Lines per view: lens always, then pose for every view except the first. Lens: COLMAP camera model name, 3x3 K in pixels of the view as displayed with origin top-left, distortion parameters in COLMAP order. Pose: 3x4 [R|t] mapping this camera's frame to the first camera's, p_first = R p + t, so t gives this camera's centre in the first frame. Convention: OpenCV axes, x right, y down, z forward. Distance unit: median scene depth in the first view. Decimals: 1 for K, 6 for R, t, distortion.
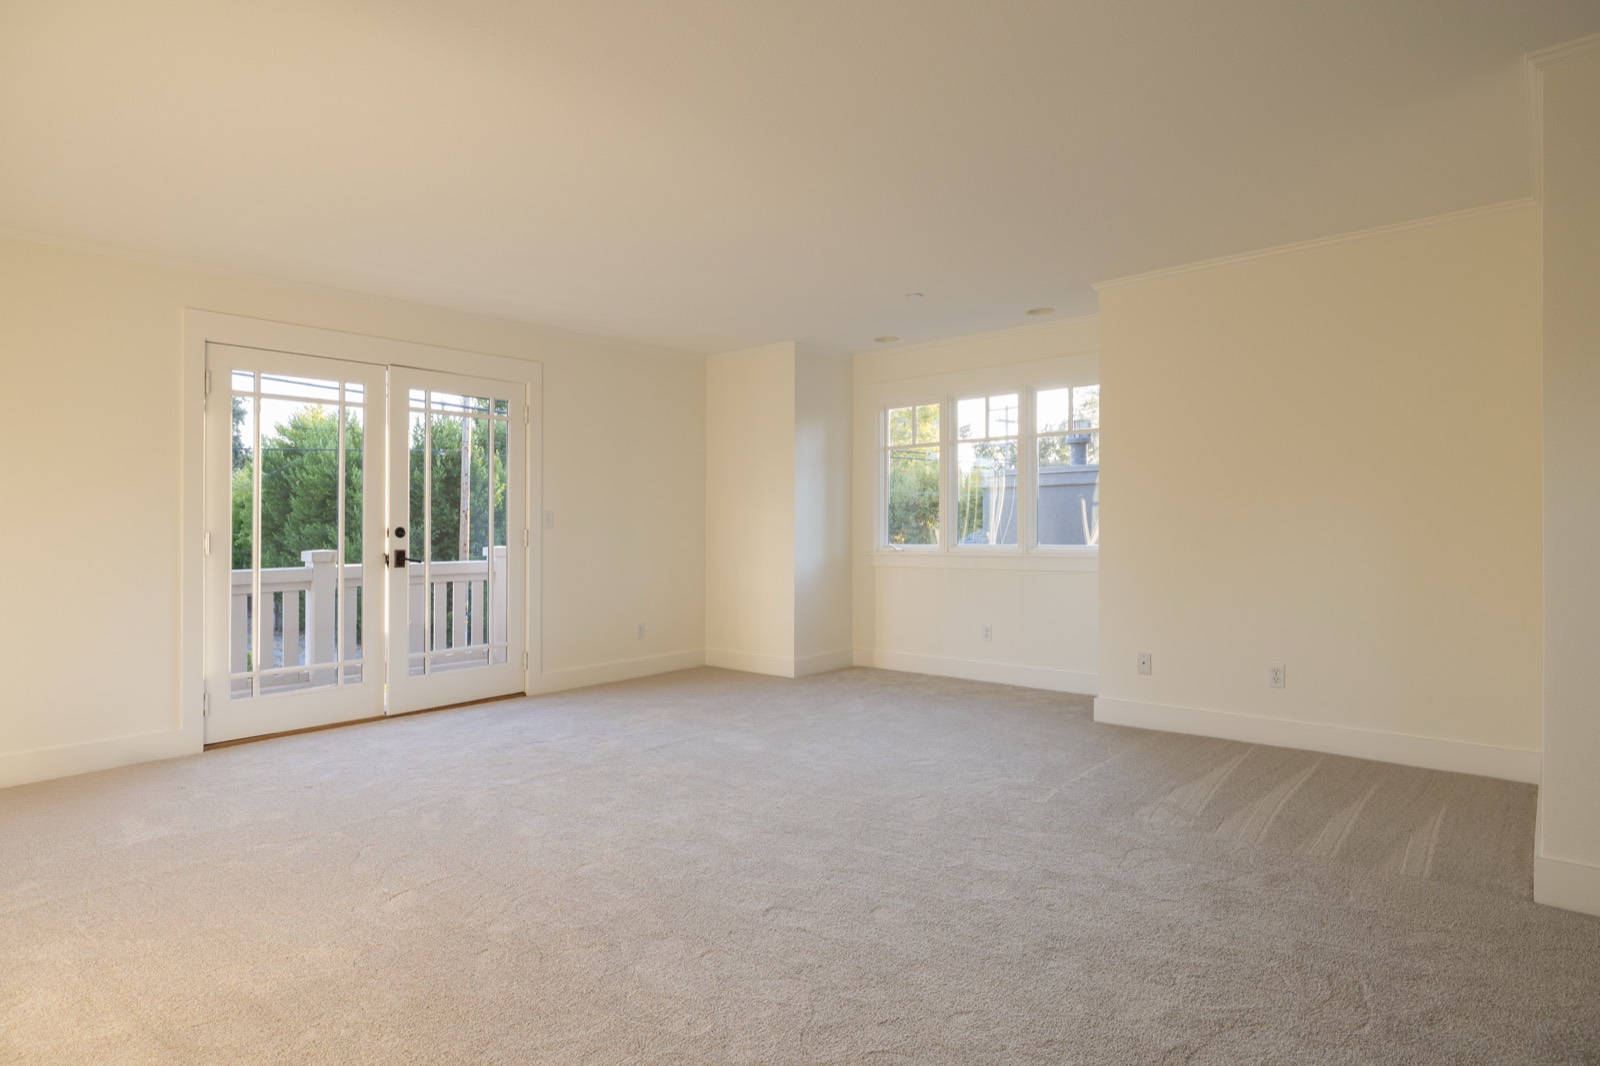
lens RADIAL K [[876.6, 0, 799.9], [0, 876.6, 519.3], [0, 0, 1]] dist [0.000856, 0.000508]
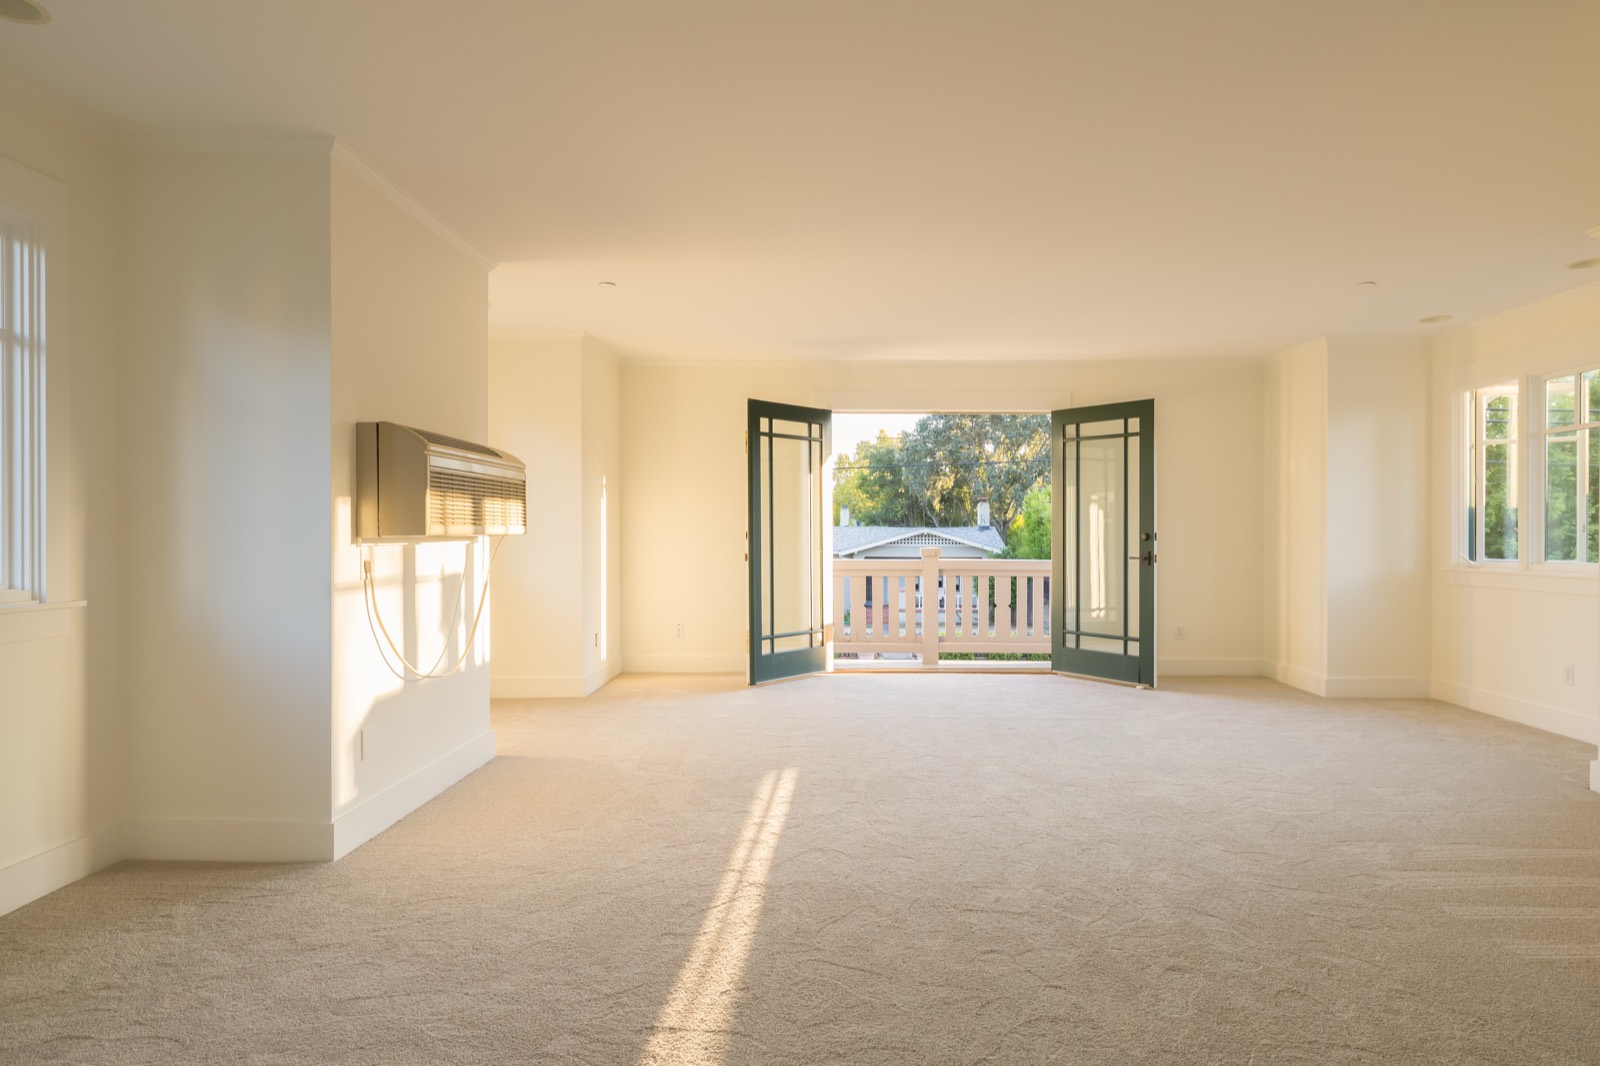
lens RADIAL K [[902.8, 0, 800.5], [0, 902.8, 533.9], [0, 0, 1]] dist [0.006234, 0.001790]
pose [[0.633326, 0.009602, -0.773825, 0.676398], [0.001558, 0.999905, 0.013682, -0.013643], [0.773883, -0.009870, 0.633251, -0.075704]]
